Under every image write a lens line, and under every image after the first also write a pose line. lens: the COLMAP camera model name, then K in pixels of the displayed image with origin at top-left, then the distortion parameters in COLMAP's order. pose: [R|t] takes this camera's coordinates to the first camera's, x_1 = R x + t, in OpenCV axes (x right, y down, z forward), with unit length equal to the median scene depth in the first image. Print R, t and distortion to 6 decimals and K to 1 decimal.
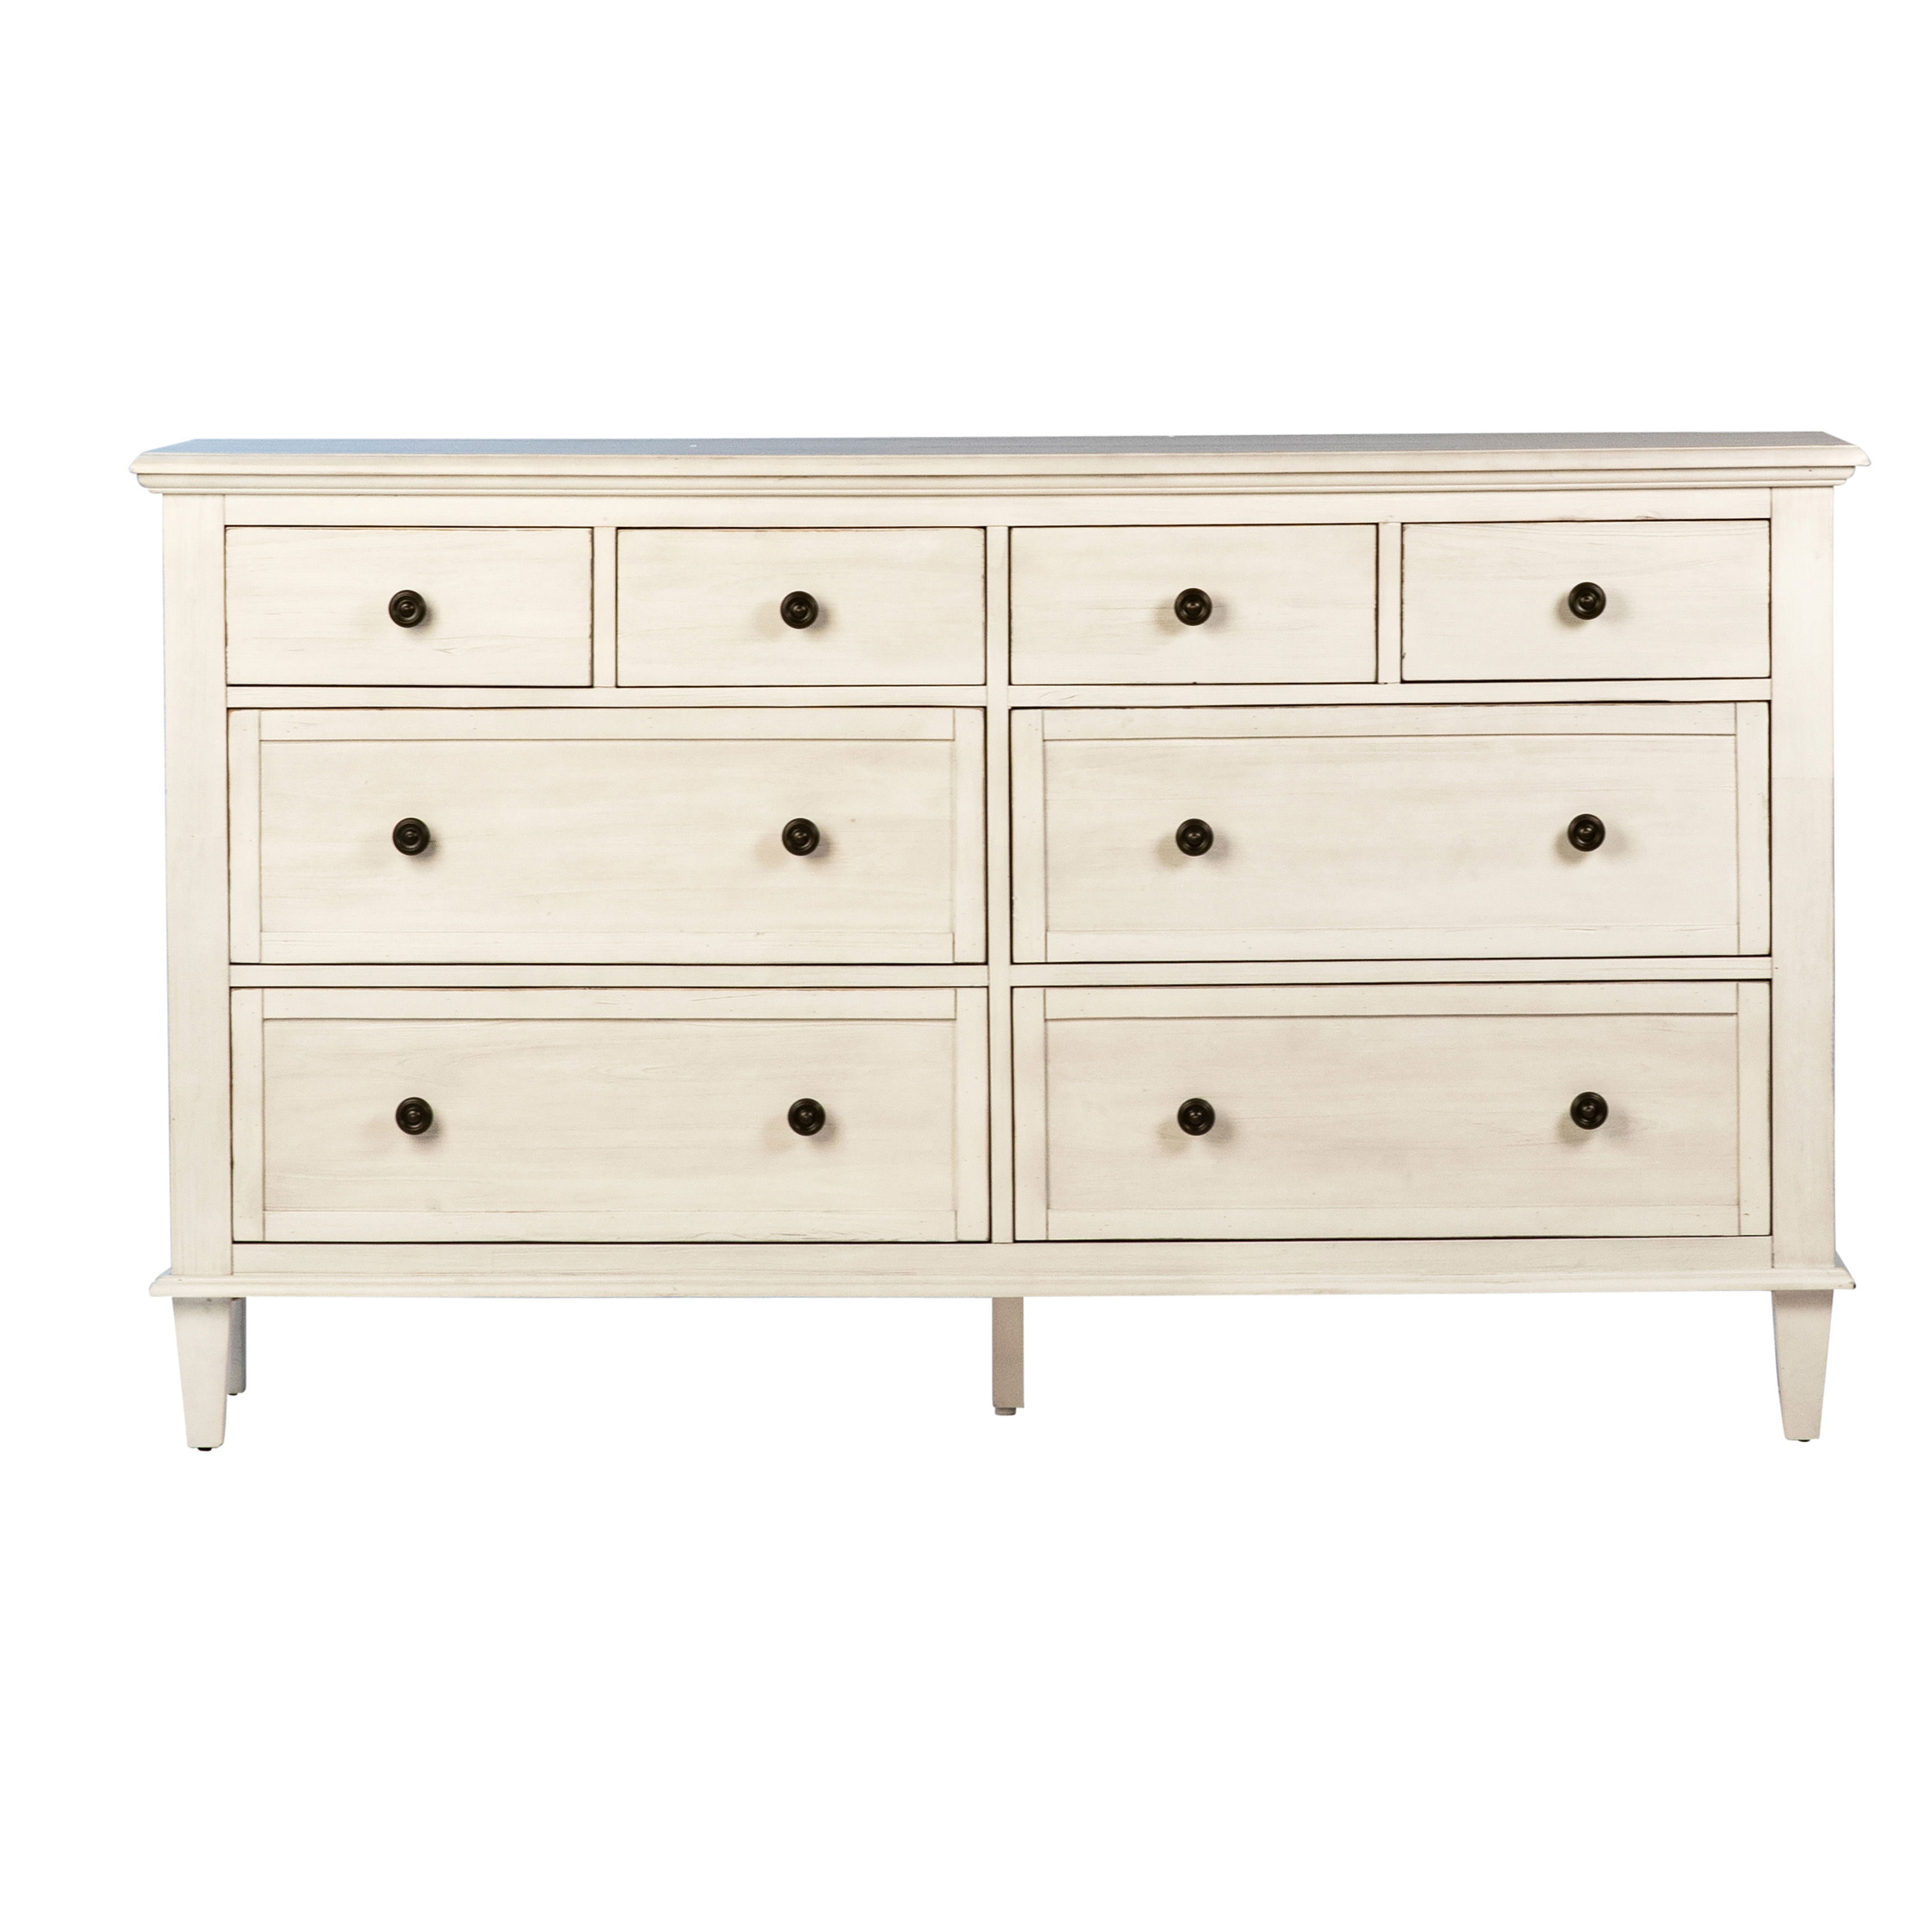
lens RADIAL K [[9172.4, 0, 966.0], [0, 9172.4, 966.0], [0, 0, 1]] dist [0.241037, 2.160073]
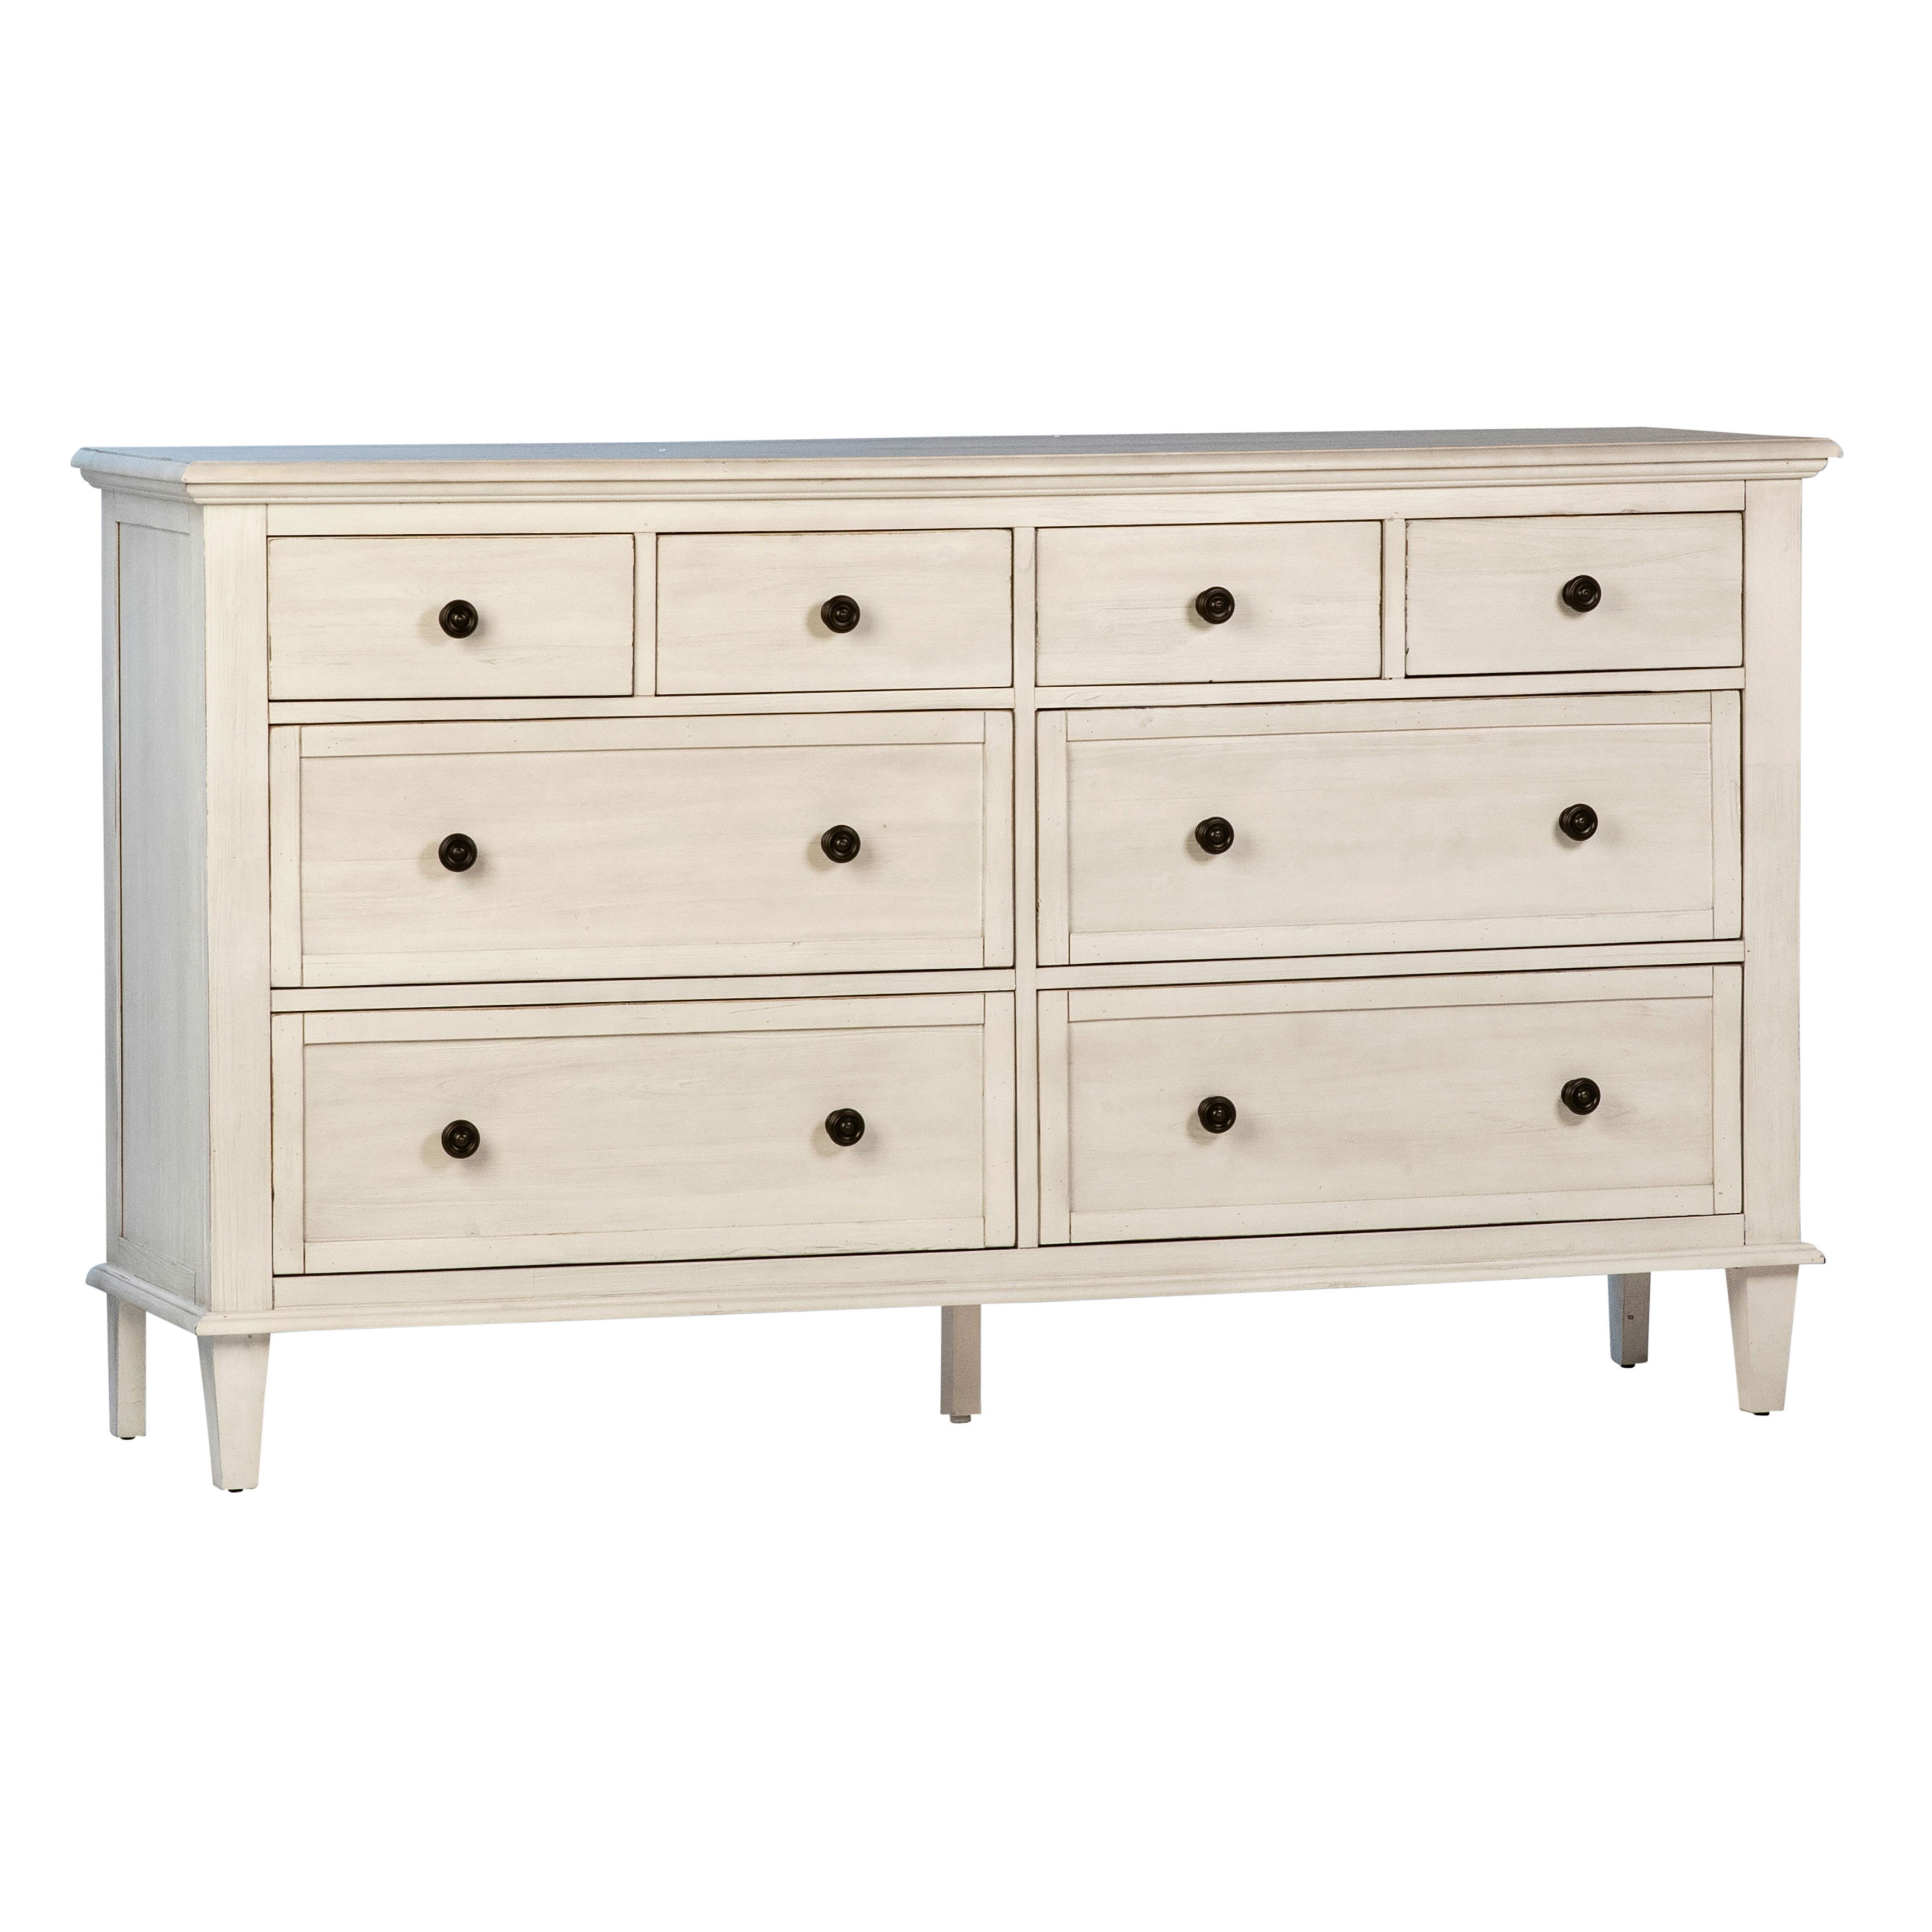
lens RADIAL K [[9172.4, 0, 966.0], [0, 9172.4, 966.0], [0, 0, 1]] dist [0.241037, 2.160073]
pose [[0.951285, -0.026741, 0.307150, -0.308098], [0.027738, 0.999615, 0.001118, -0.001667], [-0.307061, 0.007456, 0.951661, 0.055716]]
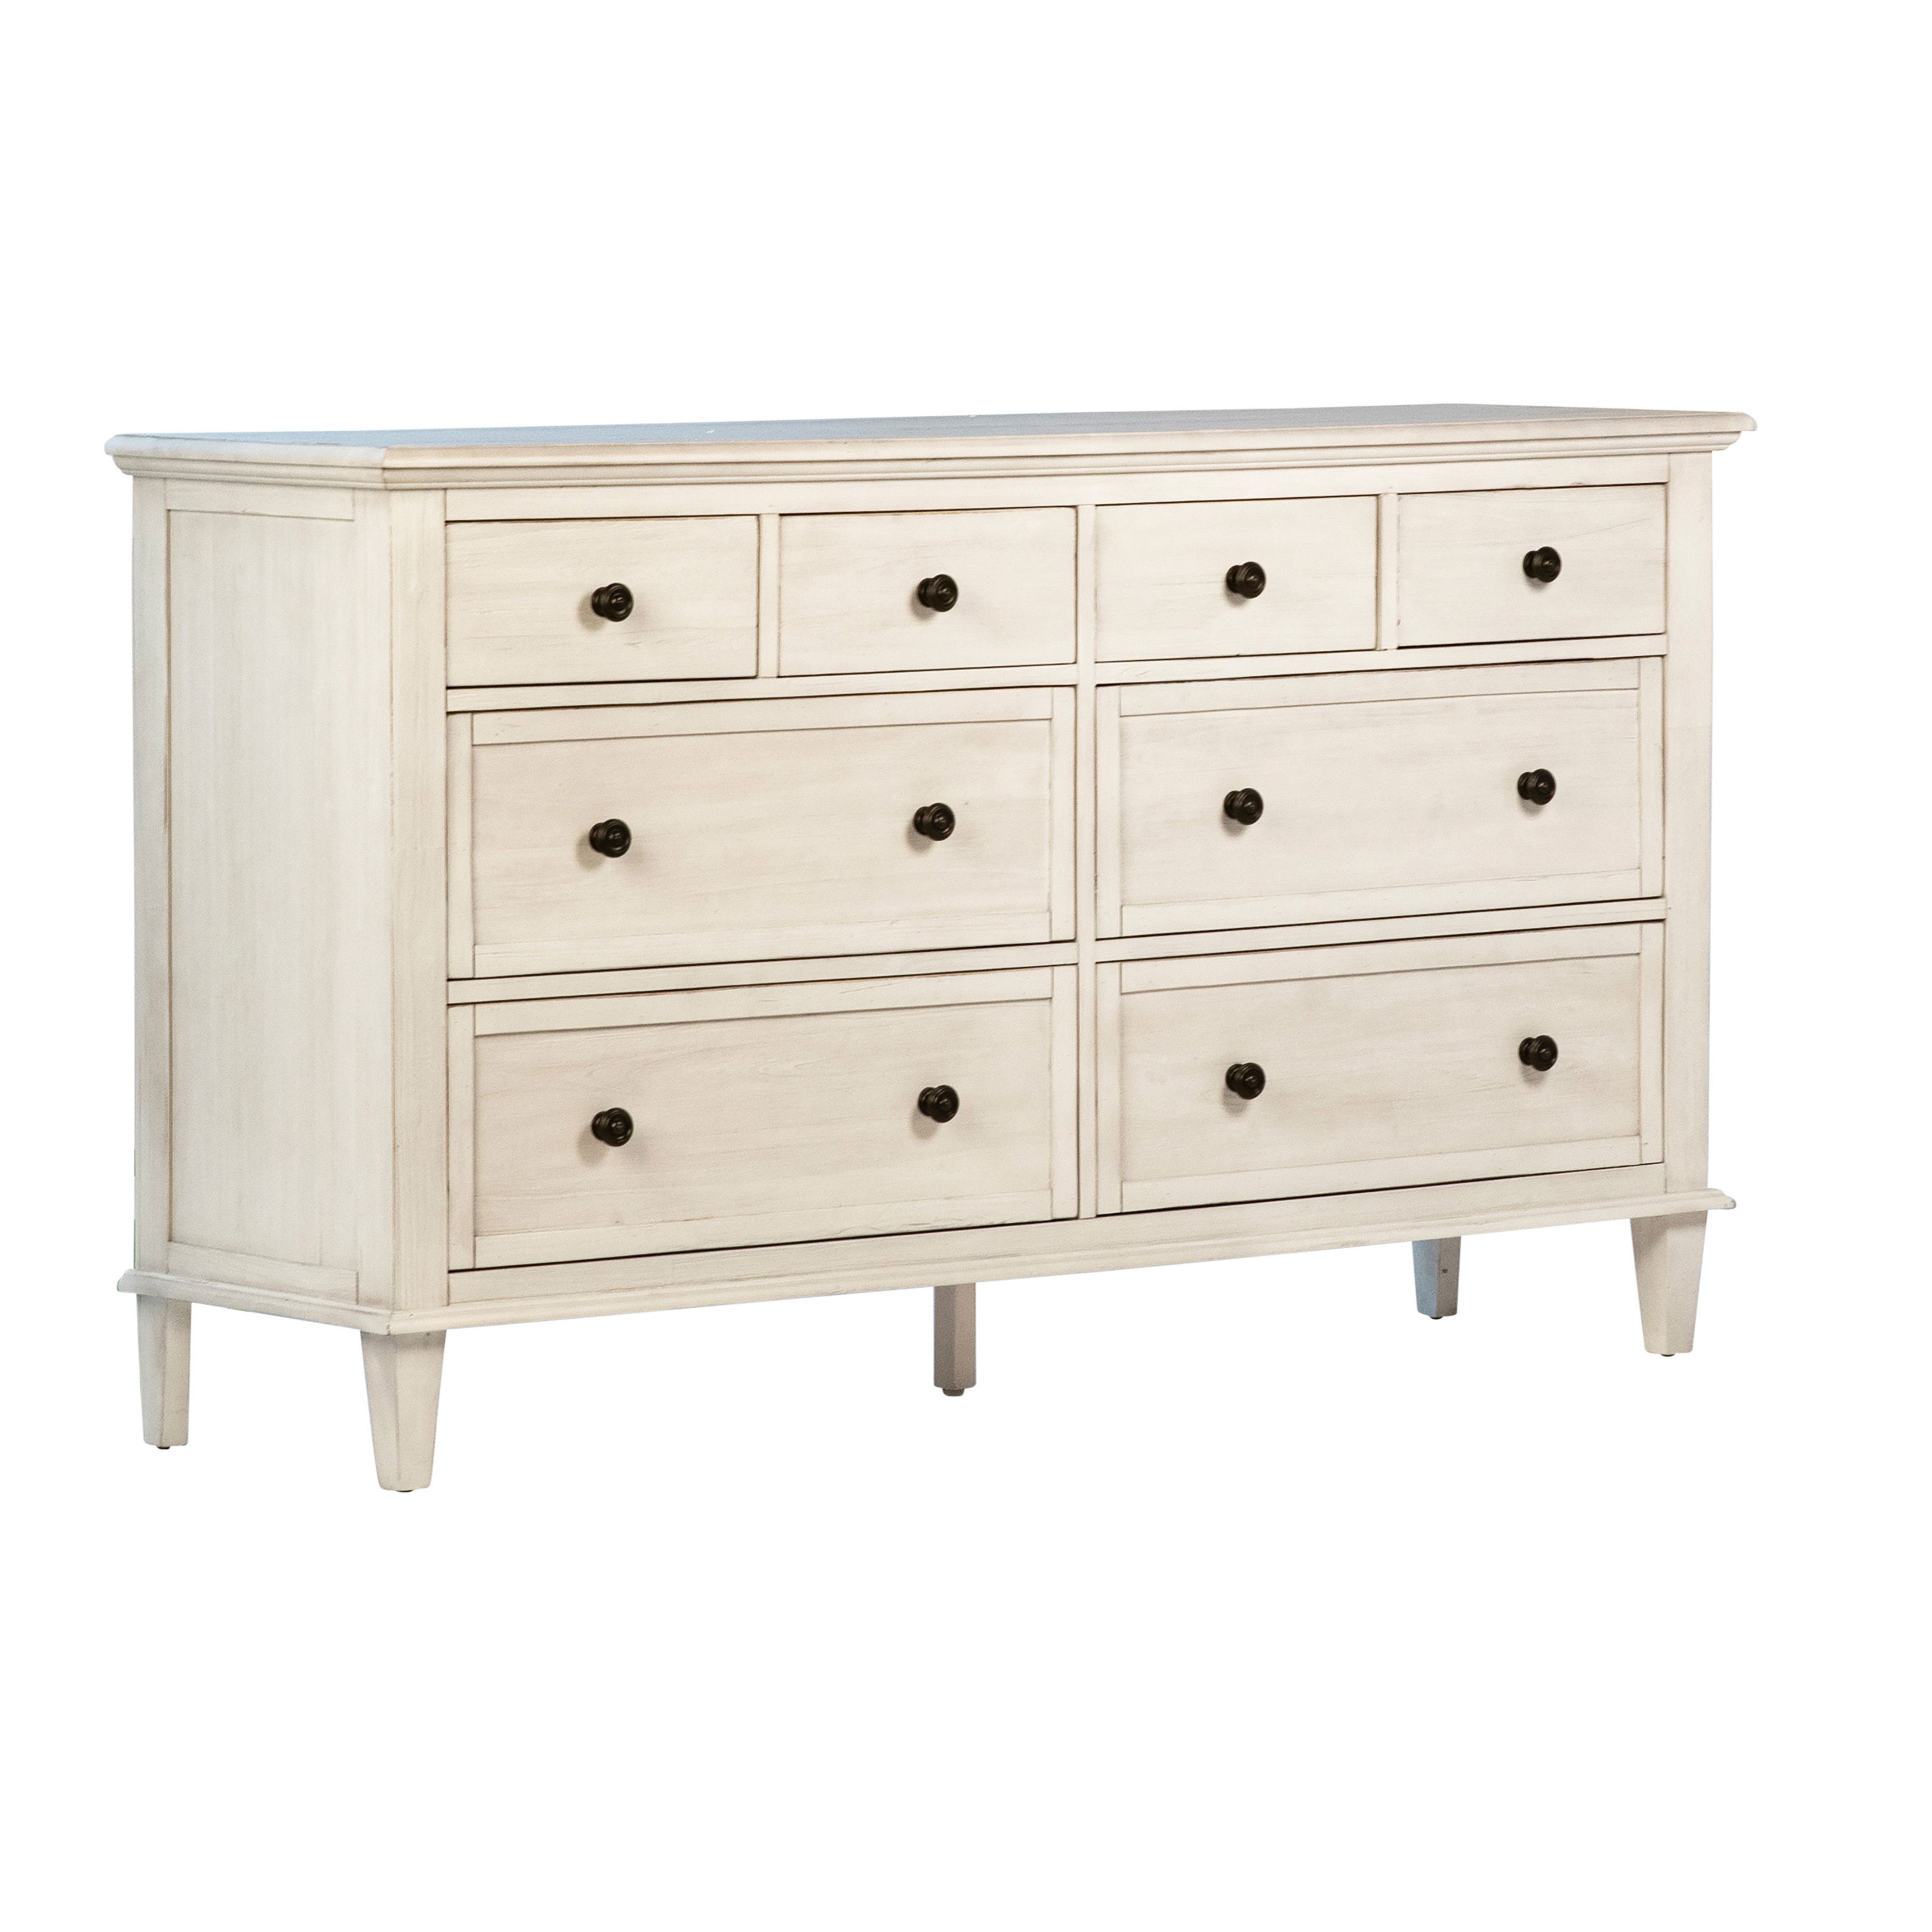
lens RADIAL K [[9172.4, 0, 966.0], [0, 9172.4, 966.0], [0, 0, 1]] dist [0.241037, 2.160073]
pose [[0.800018, -0.050585, 0.597840, -0.608081], [0.052986, 0.998503, 0.013580, -0.011805], [-0.597631, 0.020813, 0.801501, 0.202713]]
